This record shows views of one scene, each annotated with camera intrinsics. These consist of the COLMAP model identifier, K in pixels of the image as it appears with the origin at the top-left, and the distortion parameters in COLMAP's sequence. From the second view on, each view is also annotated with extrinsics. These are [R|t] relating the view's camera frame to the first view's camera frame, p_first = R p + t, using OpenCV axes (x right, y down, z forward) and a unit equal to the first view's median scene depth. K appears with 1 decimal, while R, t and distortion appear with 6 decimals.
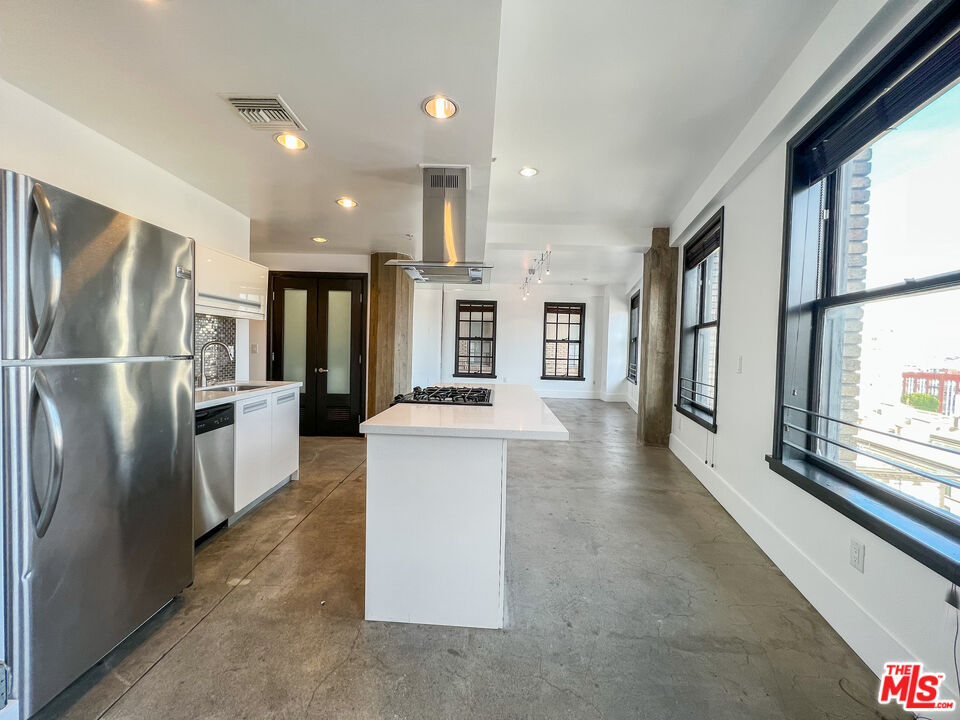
lens RADIAL K [[377.3, 0, 475.1], [0, 377.3, 358.0], [0, 0, 1]] dist [-0.003996, 0.001029]
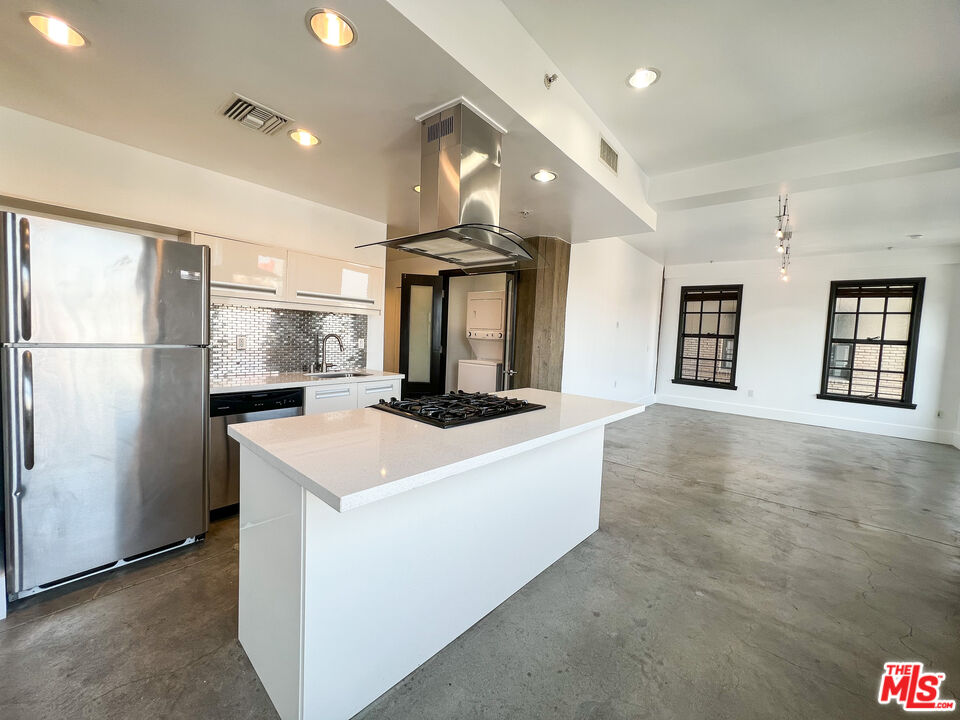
lens RADIAL K [[377.3, 0, 482.4], [0, 377.3, 357.9], [0, 0, 1]] dist [-0.003996, 0.001029]
pose [[0.780897, 0.049498, -0.622696, 0.124808], [-0.042907, 0.998751, 0.025583, -0.006293], [0.623185, 0.006740, 0.782045, 0.114709]]
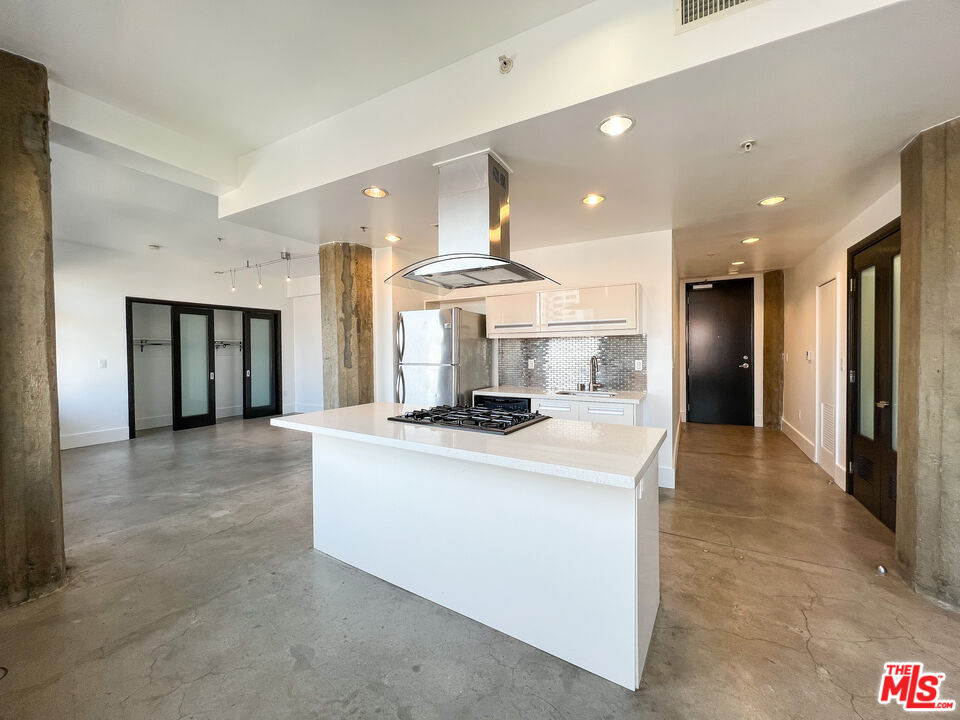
lens RADIAL K [[377.3, 0, 478.6], [0, 377.3, 356.8], [0, 0, 1]] dist [-0.003996, 0.001029]
pose [[-0.465283, -0.003077, -0.885157, 0.190816], [-0.031673, 0.999411, 0.013175, -0.014441], [0.884595, 0.034165, -0.465107, 0.391753]]
